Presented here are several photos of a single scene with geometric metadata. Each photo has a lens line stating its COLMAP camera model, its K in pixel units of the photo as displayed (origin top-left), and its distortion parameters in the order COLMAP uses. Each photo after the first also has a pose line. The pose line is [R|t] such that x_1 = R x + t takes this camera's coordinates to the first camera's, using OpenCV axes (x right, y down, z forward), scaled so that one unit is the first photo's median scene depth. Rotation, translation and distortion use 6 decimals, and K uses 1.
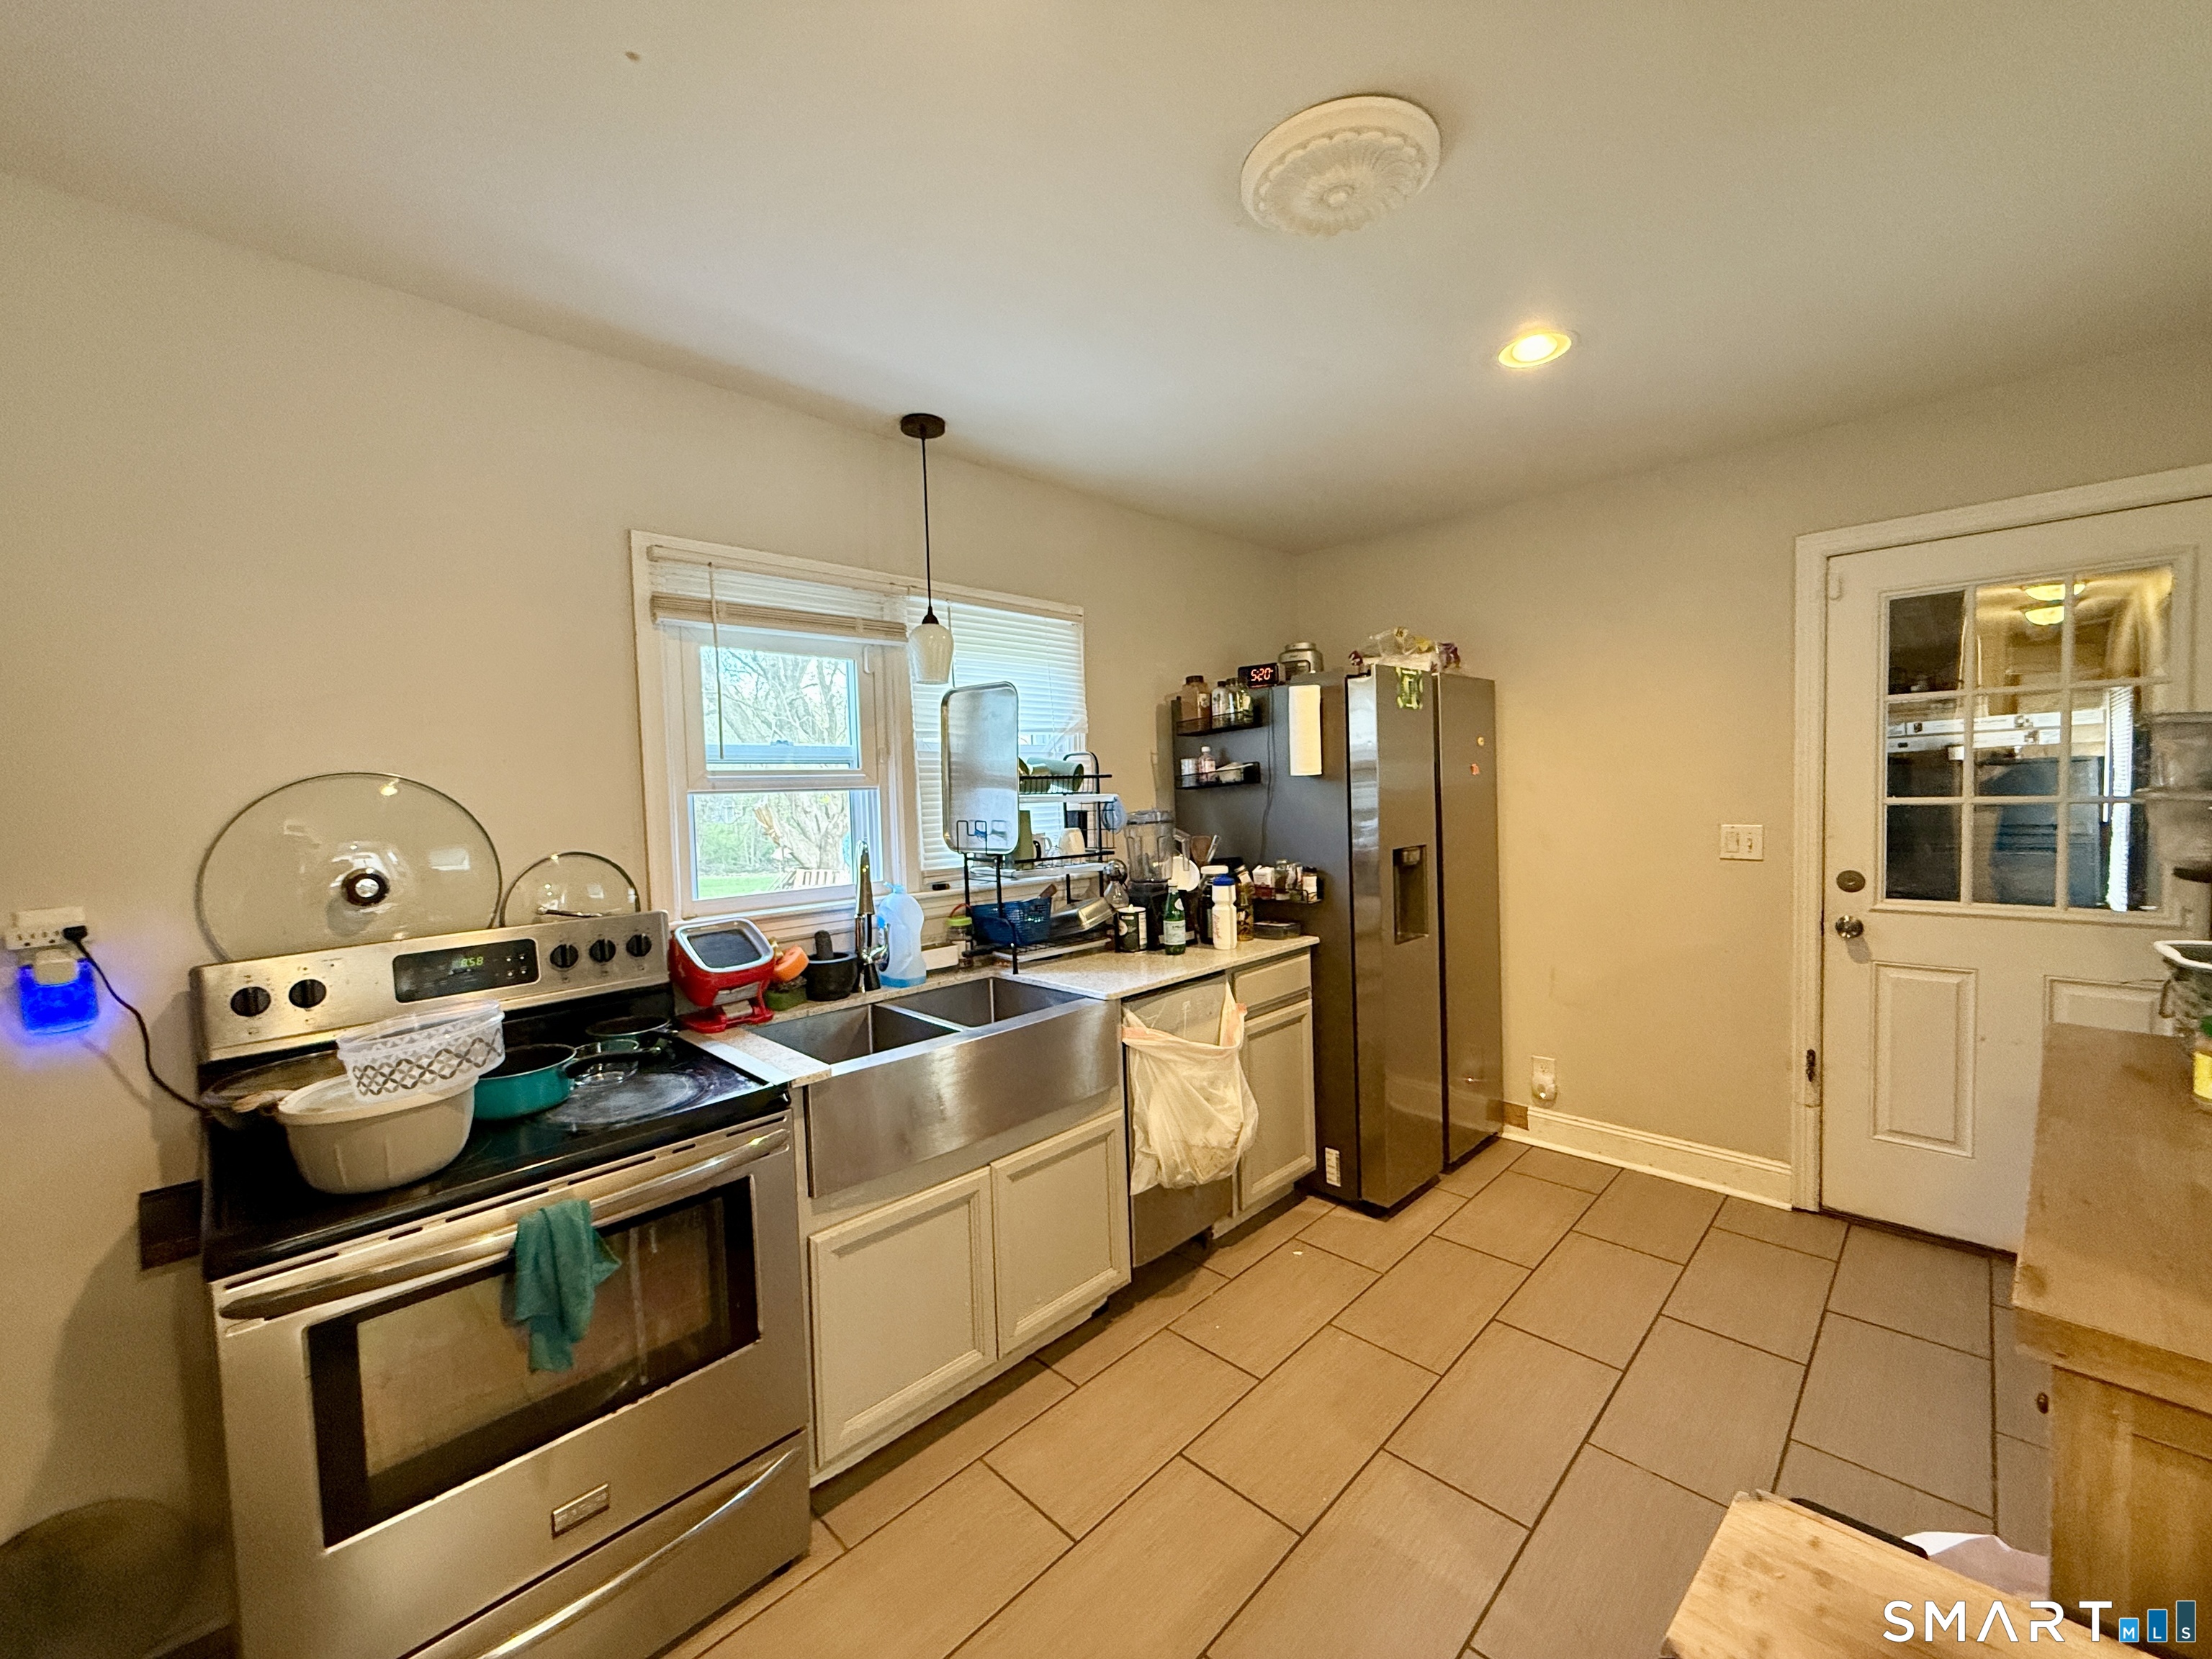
lens RADIAL K [[880.2, 0, 1099.4], [0, 880.2, 825.1], [0, 0, 1]] dist [-0.013424, -0.000019]
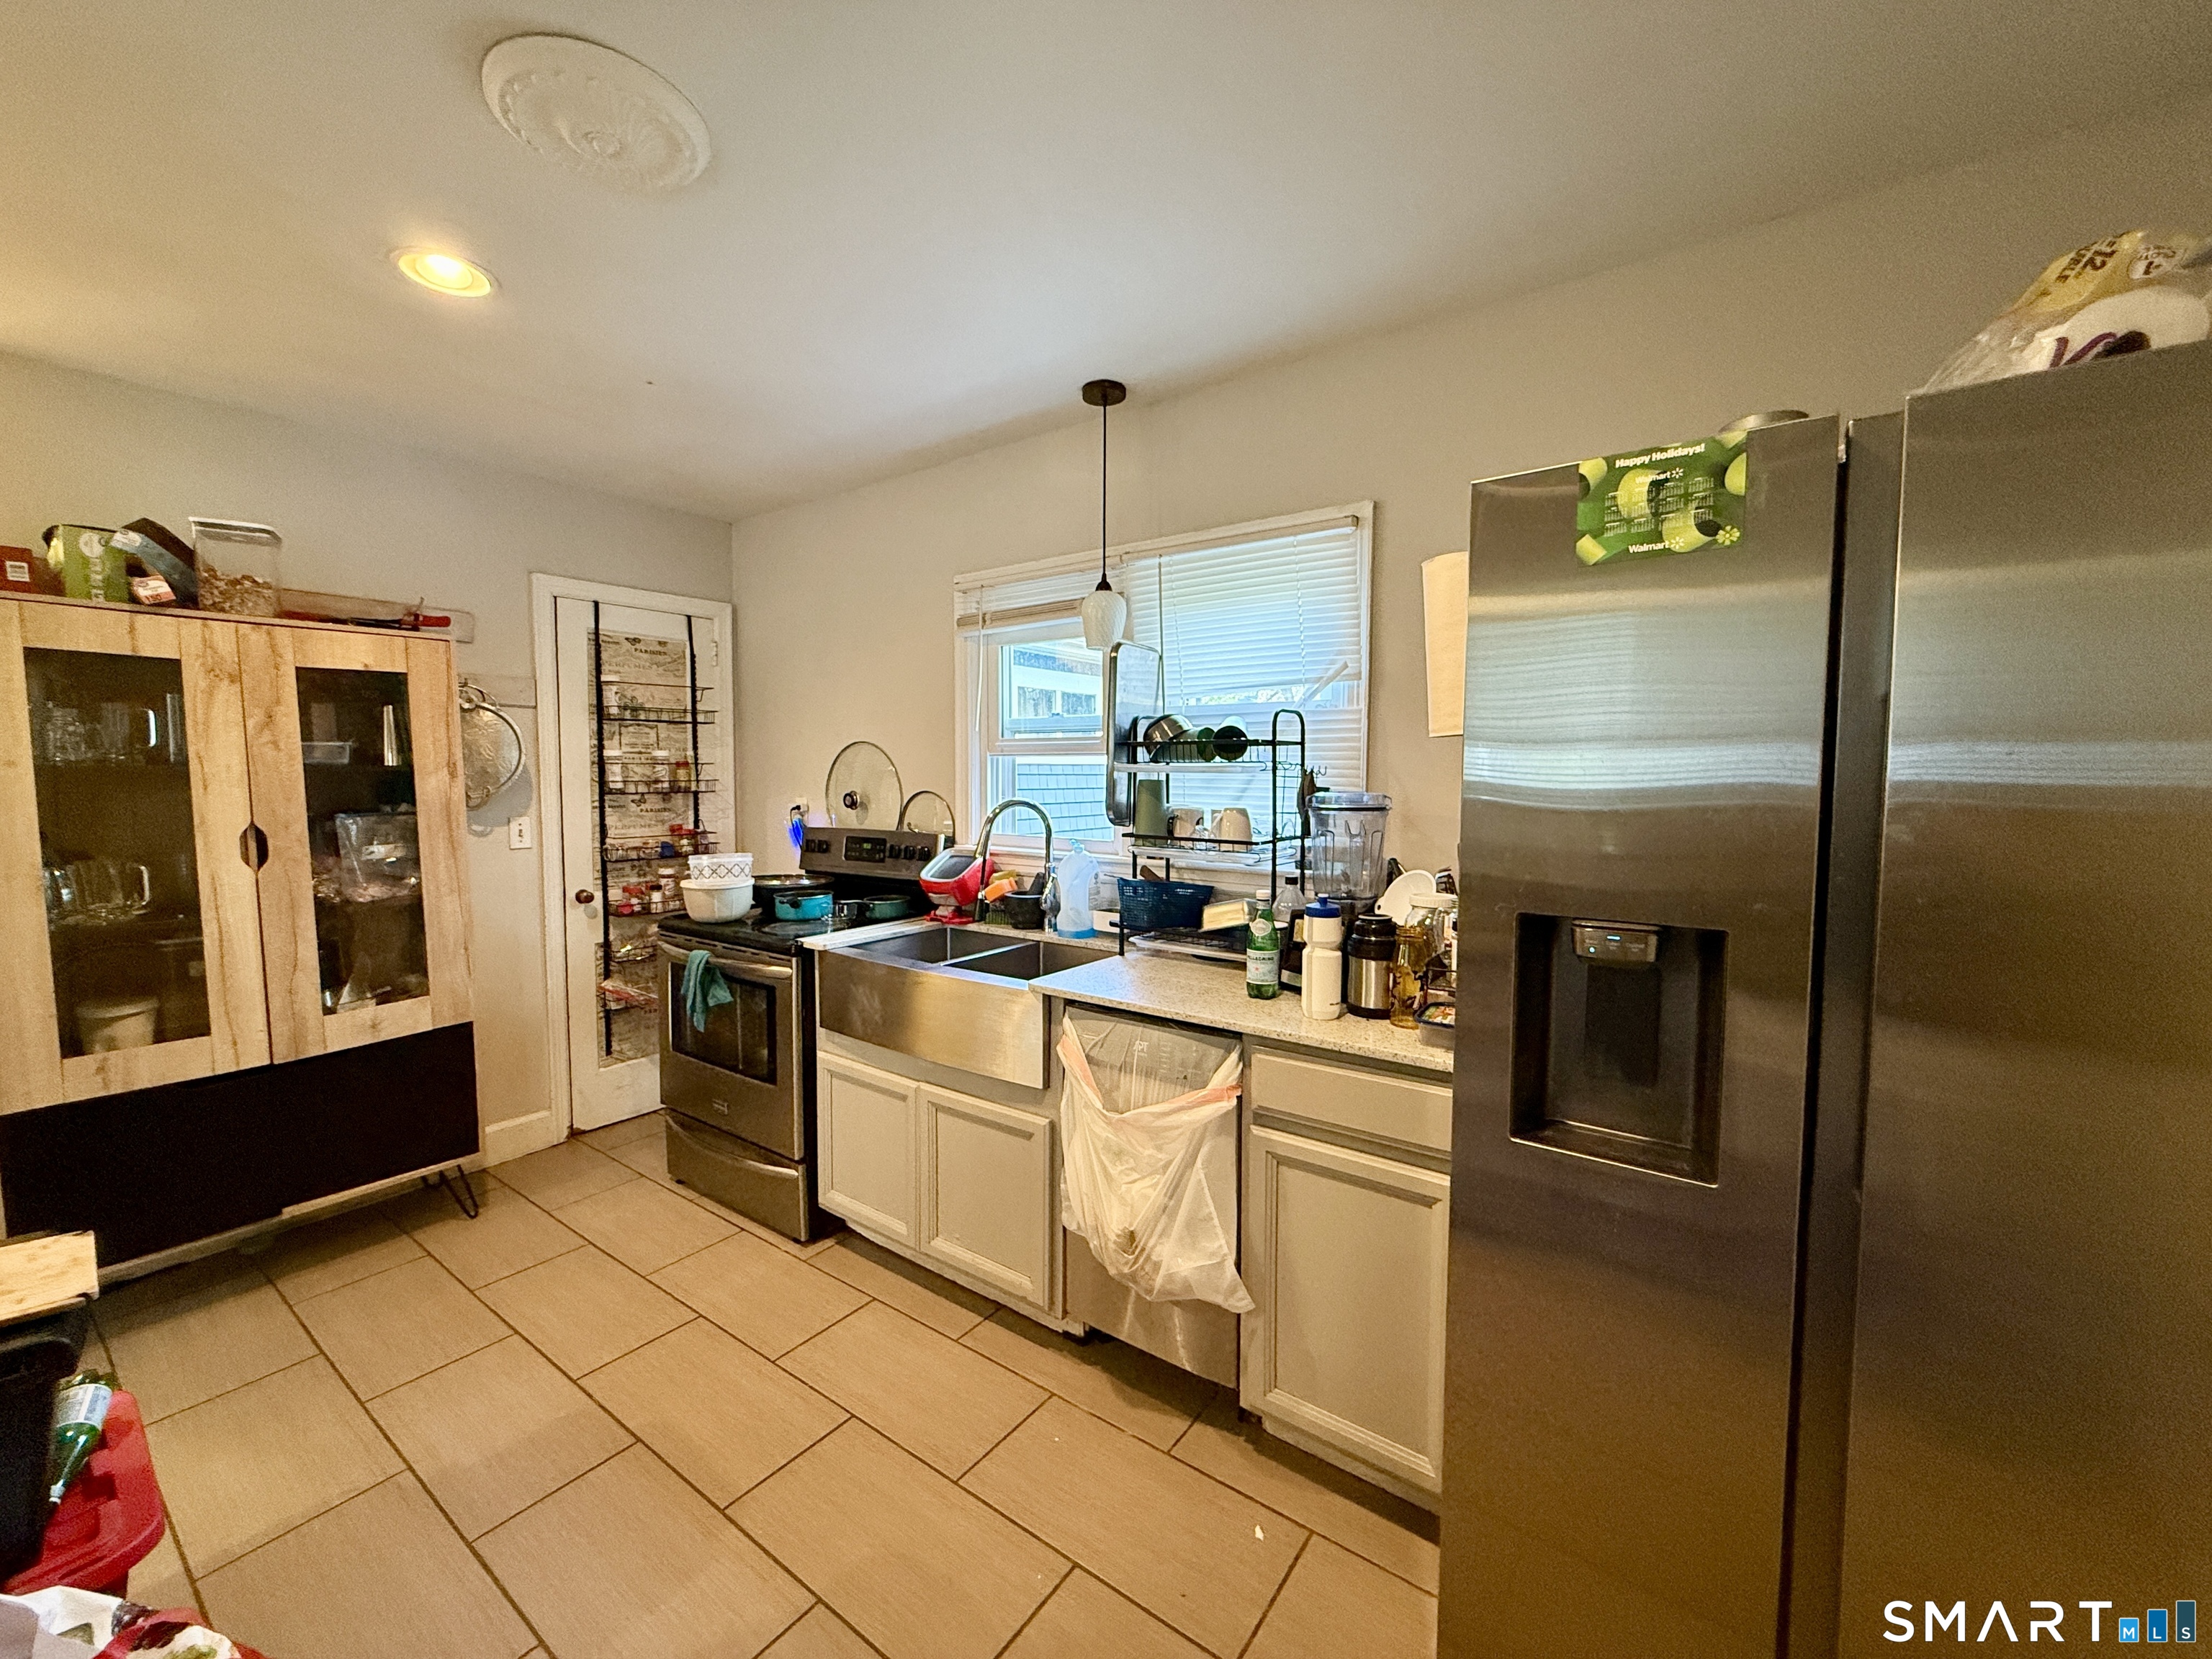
lens RADIAL K [[880.2, 0, 1099.3], [0, 880.2, 824.2], [0, 0, 1]] dist [-0.013424, -0.000019]
pose [[0.151647, 0.089527, -0.984372, 0.935698], [-0.049606, 0.995324, 0.082881, -0.051303], [0.987189, 0.036262, 0.155379, 0.963107]]
